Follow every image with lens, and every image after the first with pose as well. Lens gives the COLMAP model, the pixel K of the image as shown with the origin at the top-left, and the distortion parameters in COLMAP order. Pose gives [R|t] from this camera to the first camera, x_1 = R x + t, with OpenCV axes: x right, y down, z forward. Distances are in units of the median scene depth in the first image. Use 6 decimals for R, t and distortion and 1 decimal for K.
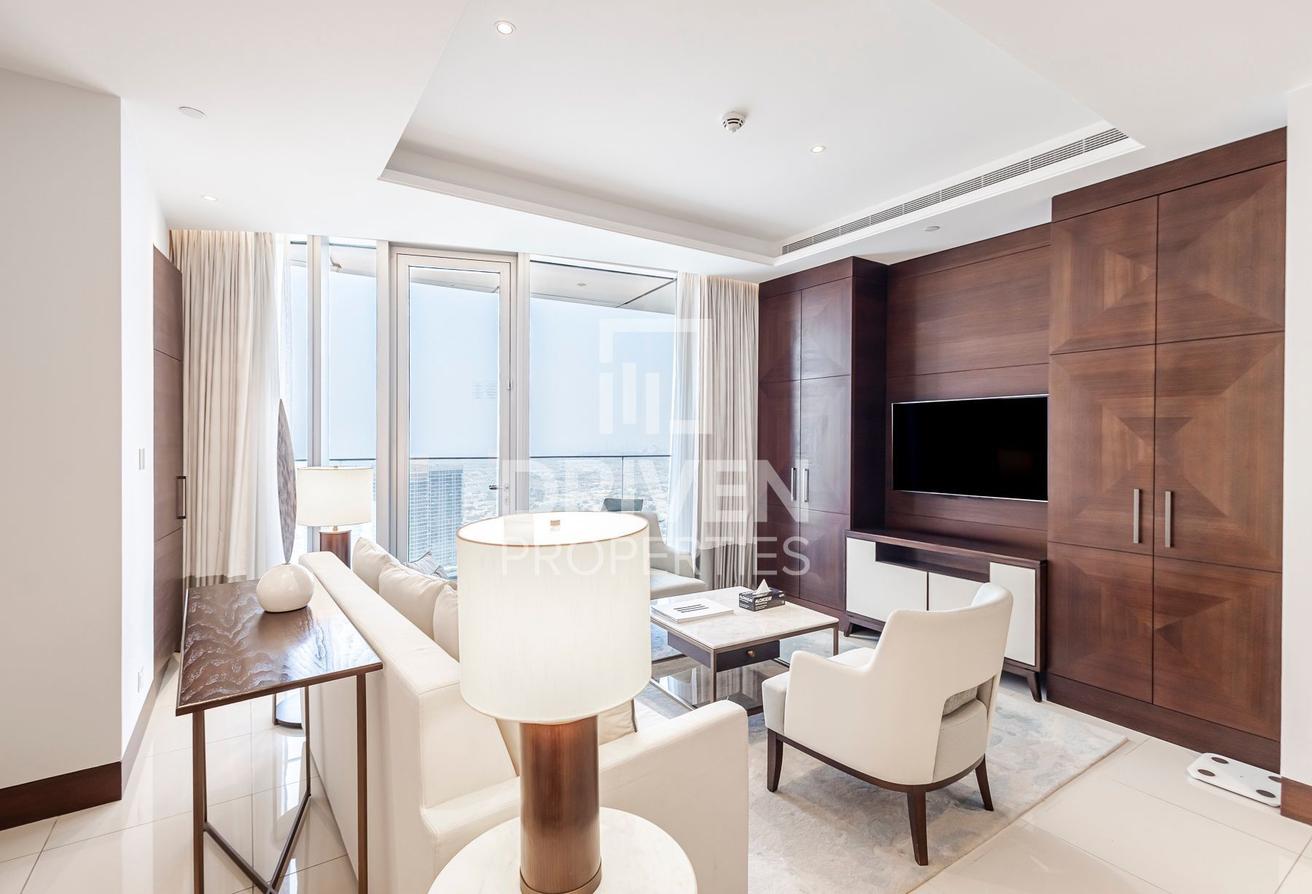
lens RADIAL K [[604.1, 0, 658.1], [0, 604.1, 441.8], [0, 0, 1]] dist [0.000398, 0.000025]
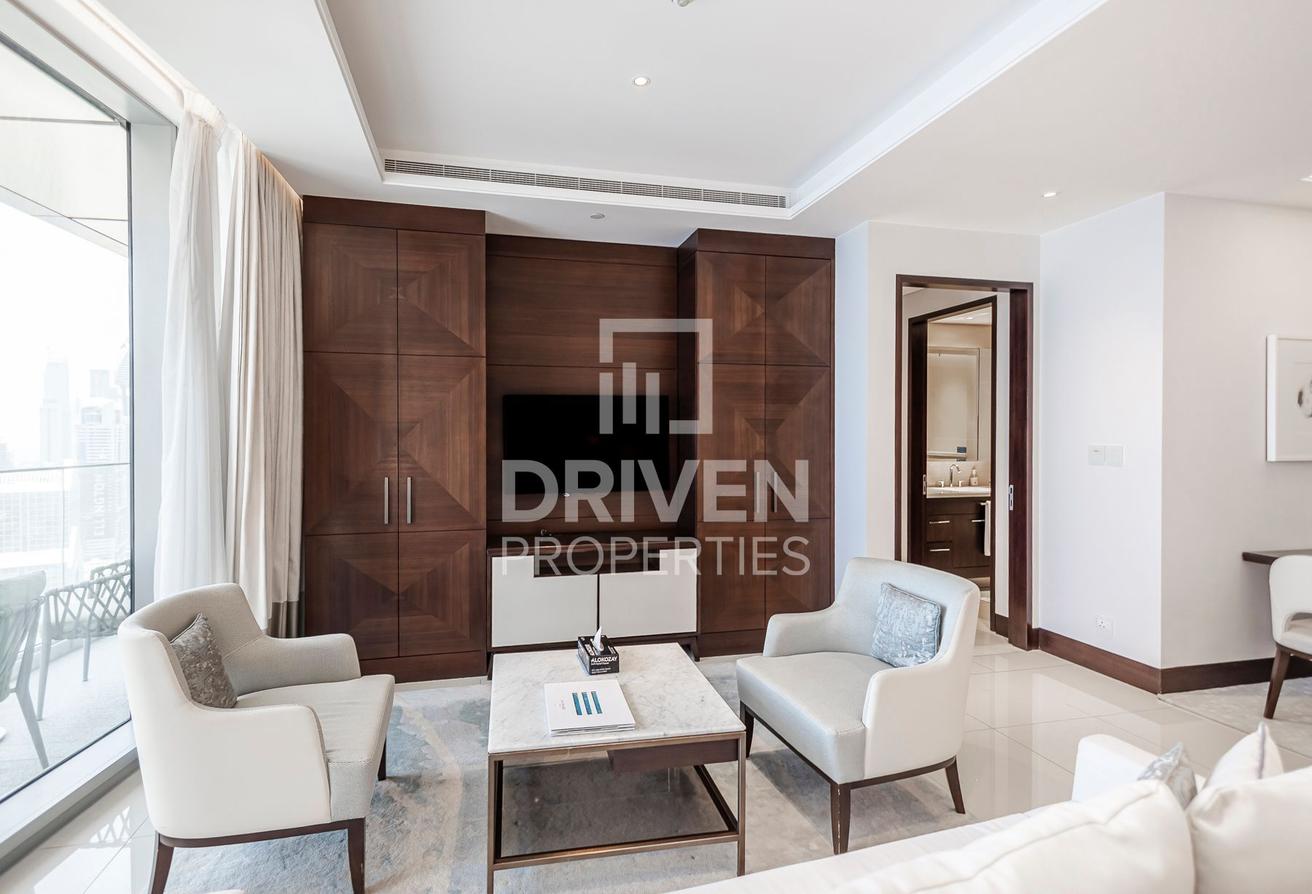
lens RADIAL K [[604.1, 0, 658.1], [0, 604.1, 441.8], [0, 0, 1]] dist [0.000398, 0.000025]
pose [[0.354837, -0.011958, 0.934852, -0.511203], [0.010872, 0.999903, 0.008663, -0.002473], [-0.934865, 0.007089, 0.354933, 0.709338]]
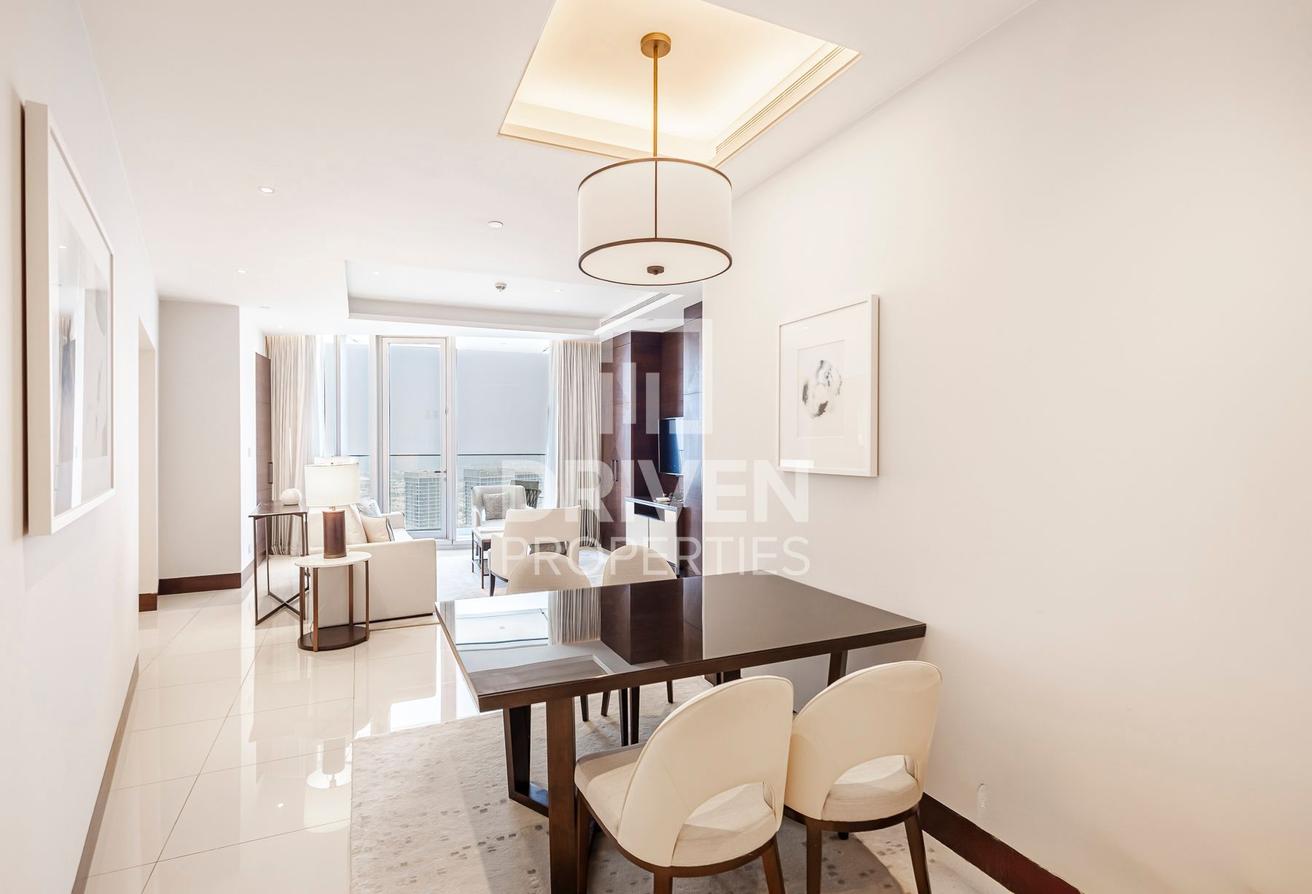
lens RADIAL K [[634.9, 0, 631.9], [0, 634.9, 450.7], [0, 0, 1]] dist [-0.000222, 0.000122]
pose [[0.980453, -0.005327, -0.196680, 0.922107], [0.005314, 0.999986, -0.000594, 0.031181], [0.196681, -0.000463, 0.980467, -0.951394]]
